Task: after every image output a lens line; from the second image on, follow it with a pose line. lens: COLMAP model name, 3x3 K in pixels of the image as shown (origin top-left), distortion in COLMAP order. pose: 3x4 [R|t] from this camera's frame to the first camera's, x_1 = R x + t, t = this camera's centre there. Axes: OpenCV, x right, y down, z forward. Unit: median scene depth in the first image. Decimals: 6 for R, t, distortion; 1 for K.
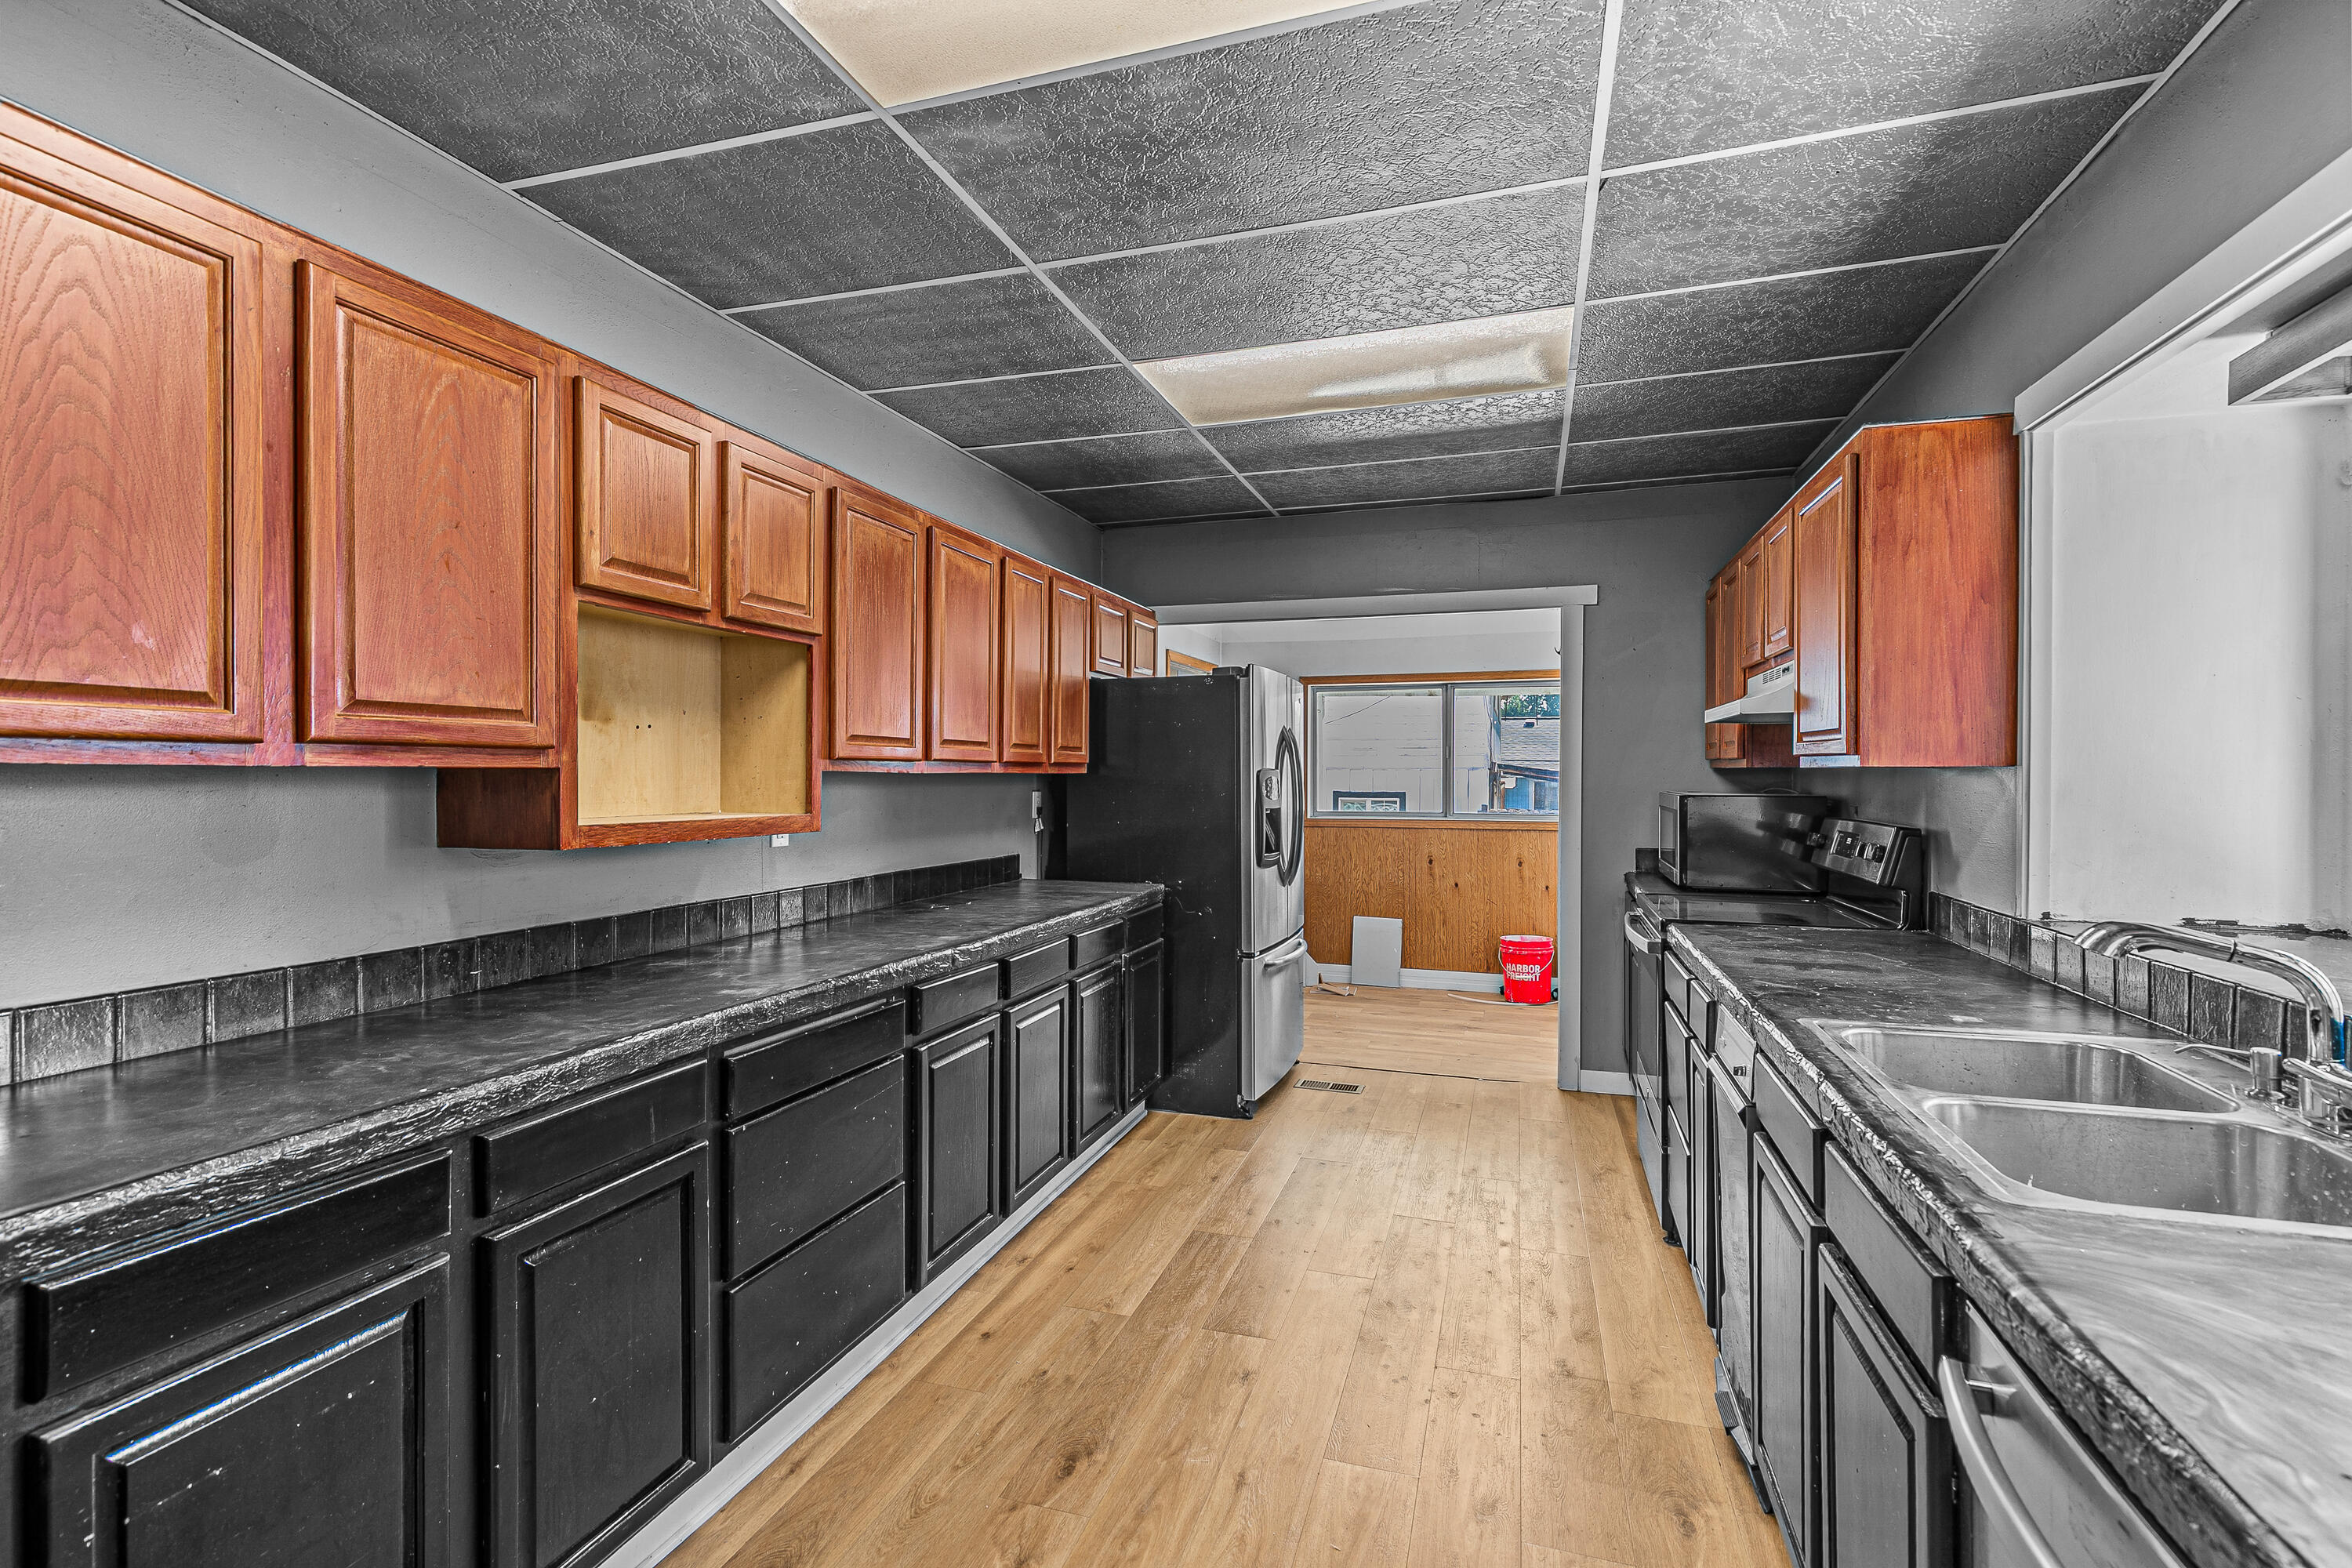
lens RADIAL K [[1066.3, 0, 1182.4], [0, 1066.3, 784.0], [0, 0, 1]] dist [0.010234, -0.001895]
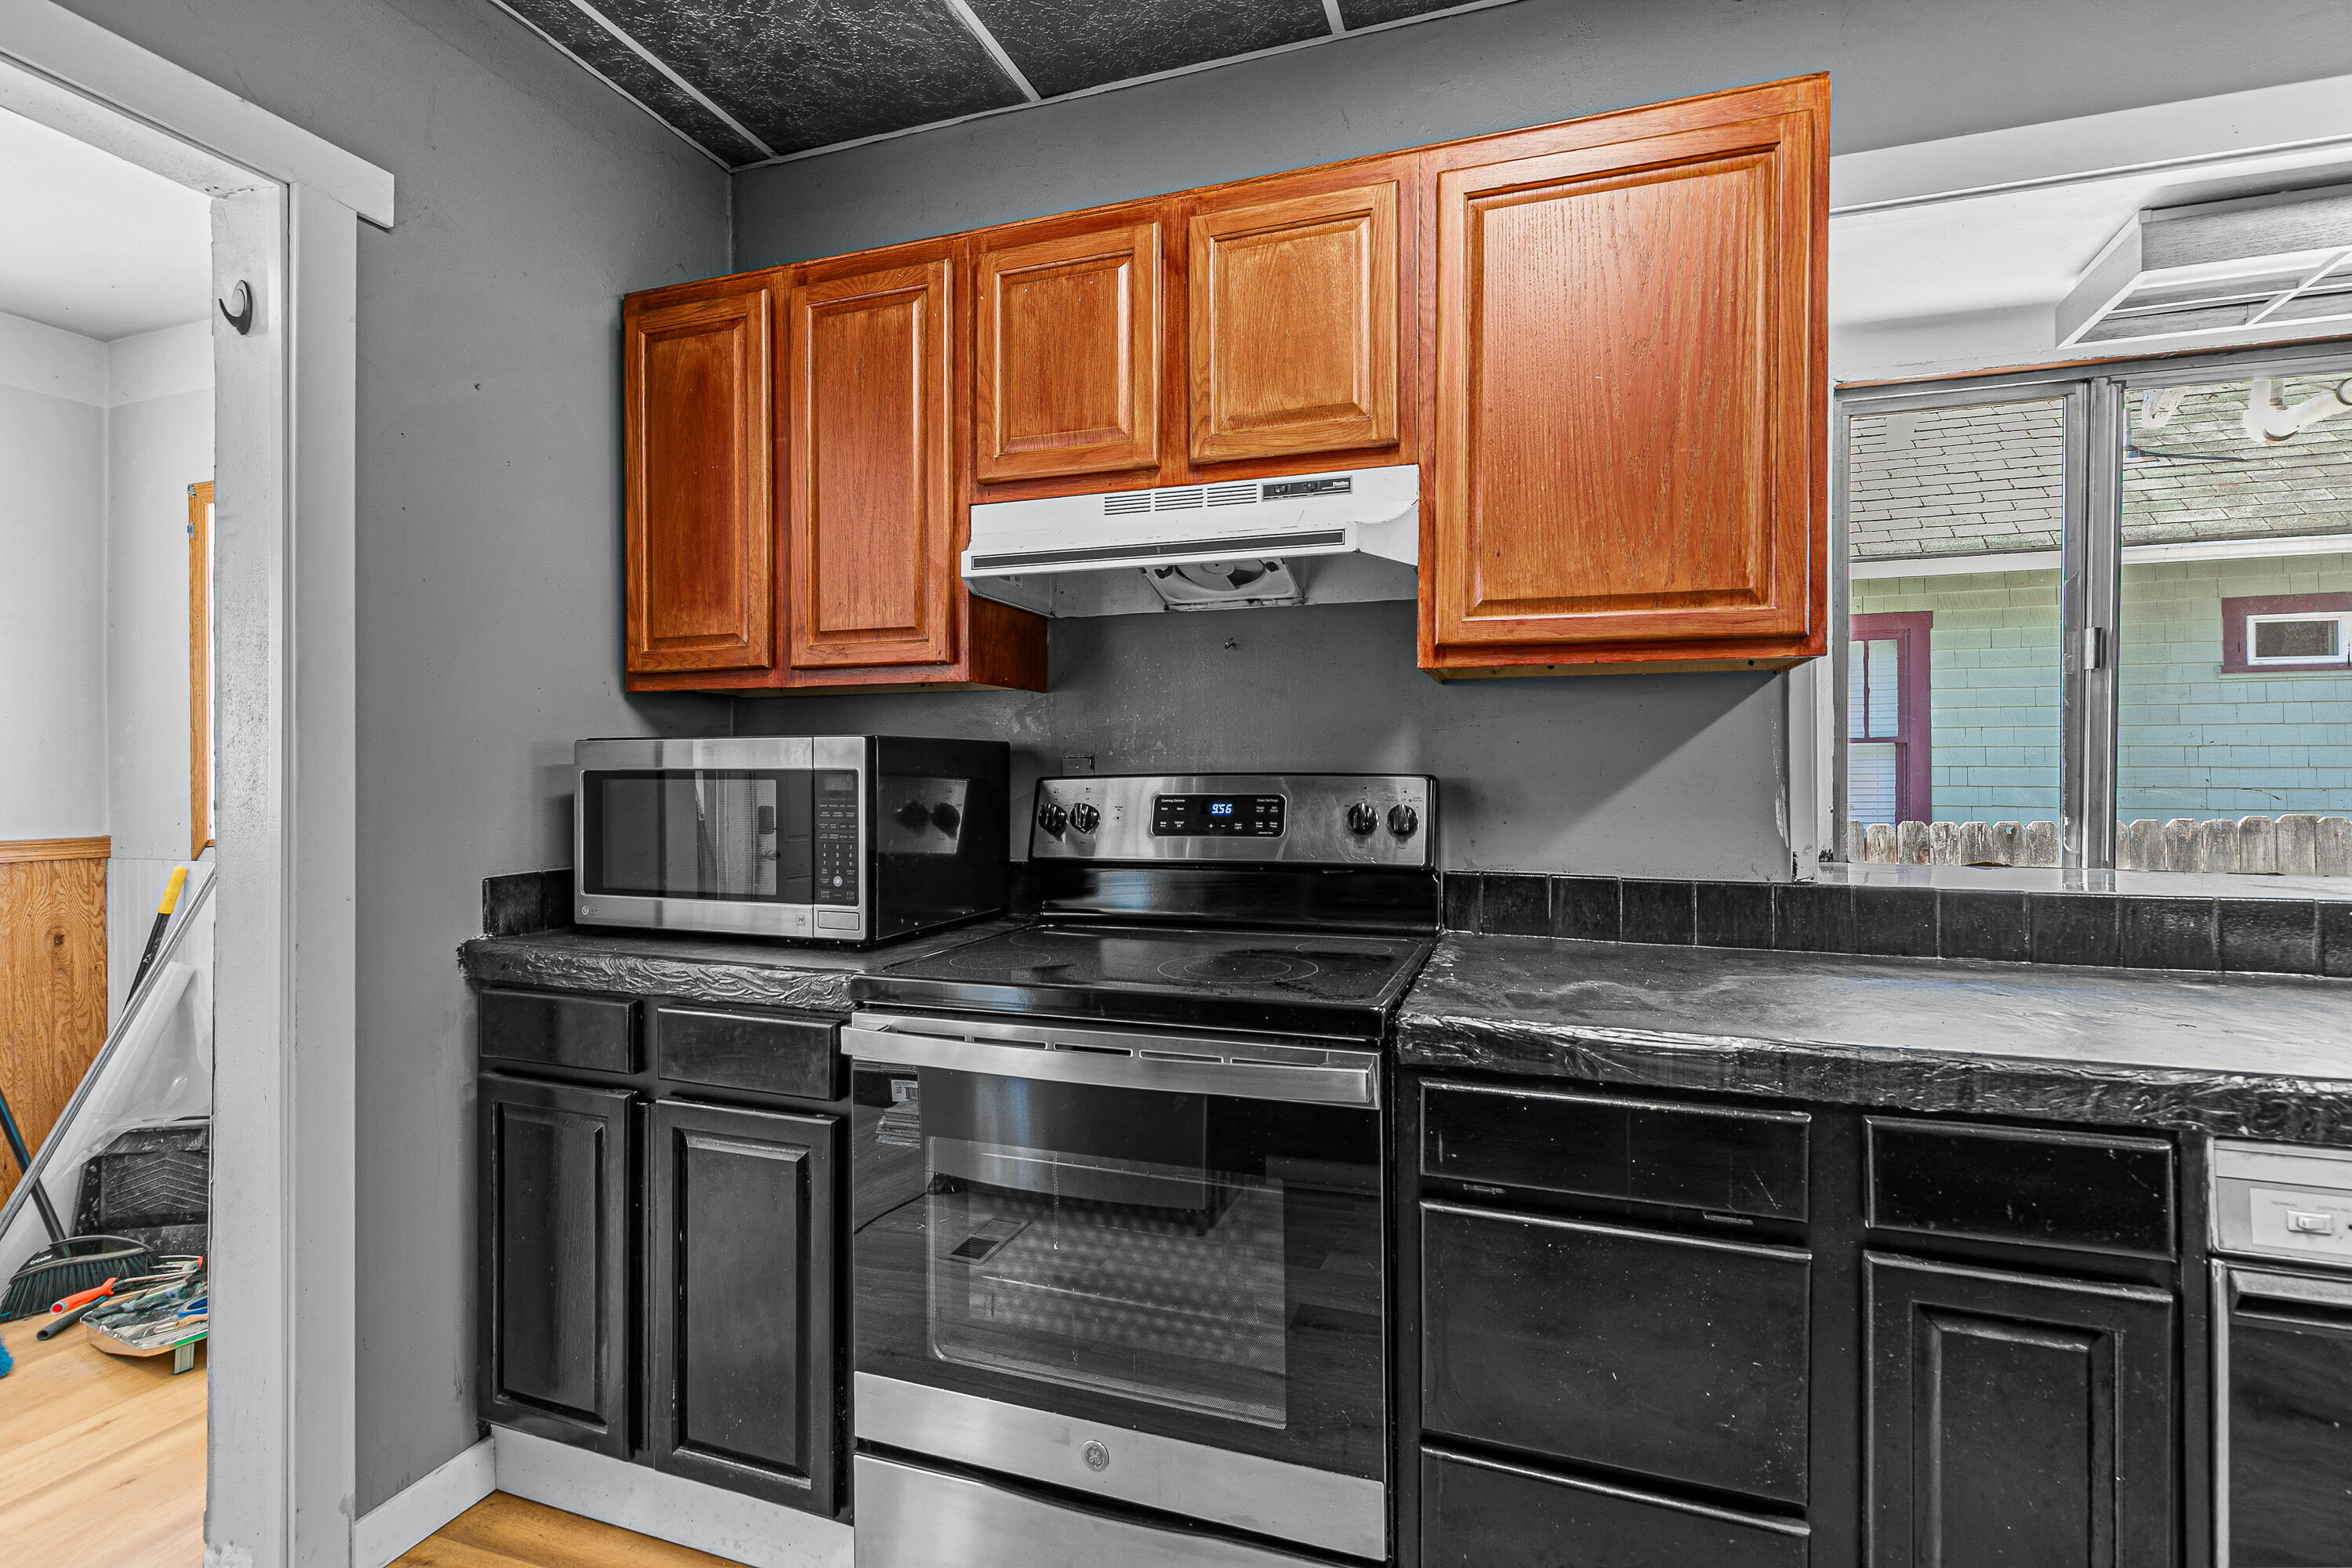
lens RADIAL K [[1066.3, 0, 1192.5], [0, 1066.3, 772.9], [0, 0, 1]] dist [0.010234, -0.001895]
pose [[0.019565, -0.002391, 0.999806, 0.039600], [0.012993, 0.999913, 0.002137, 0.039709], [-0.999724, 0.012948, 0.019594, 1.265735]]
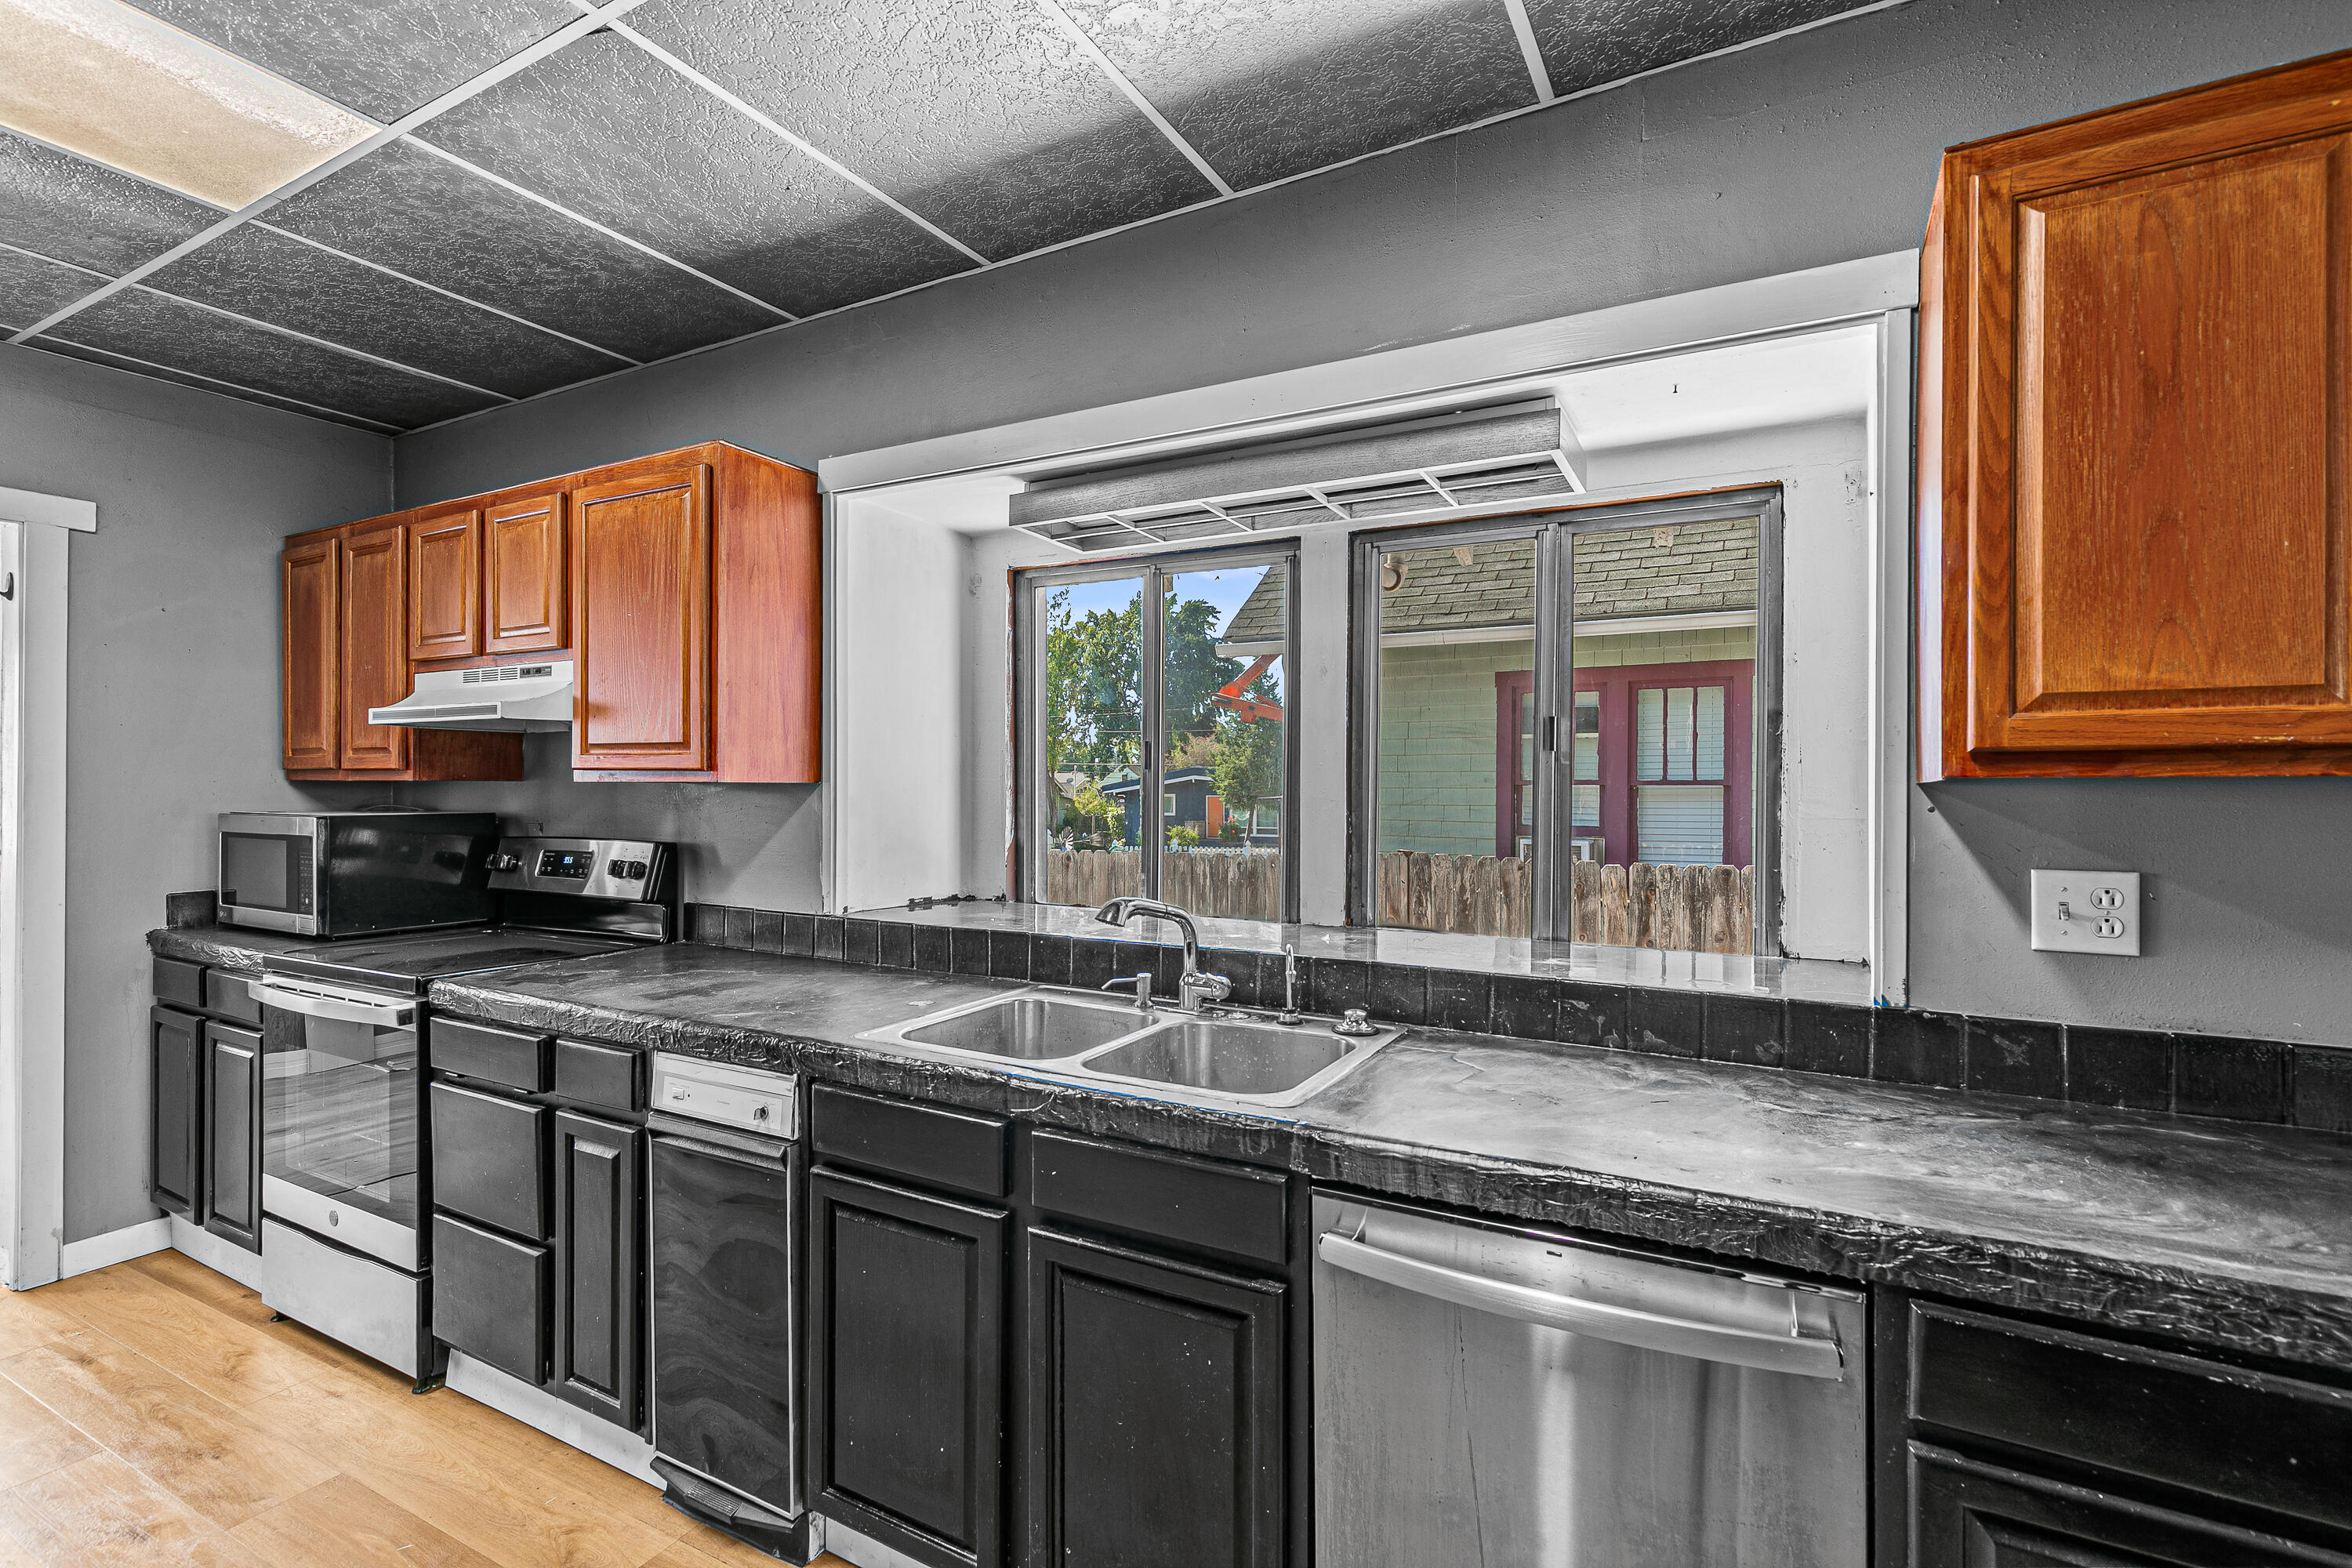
lens RADIAL K [[1066.3, 0, 1192.5], [0, 1066.3, 792.5], [0, 0, 1]] dist [0.010234, -0.001895]
pose [[0.191198, -0.003474, 0.981545, -0.242670], [0.007912, 0.999967, 0.001998, -0.004855], [-0.981520, 0.007384, 0.191220, 0.360533]]
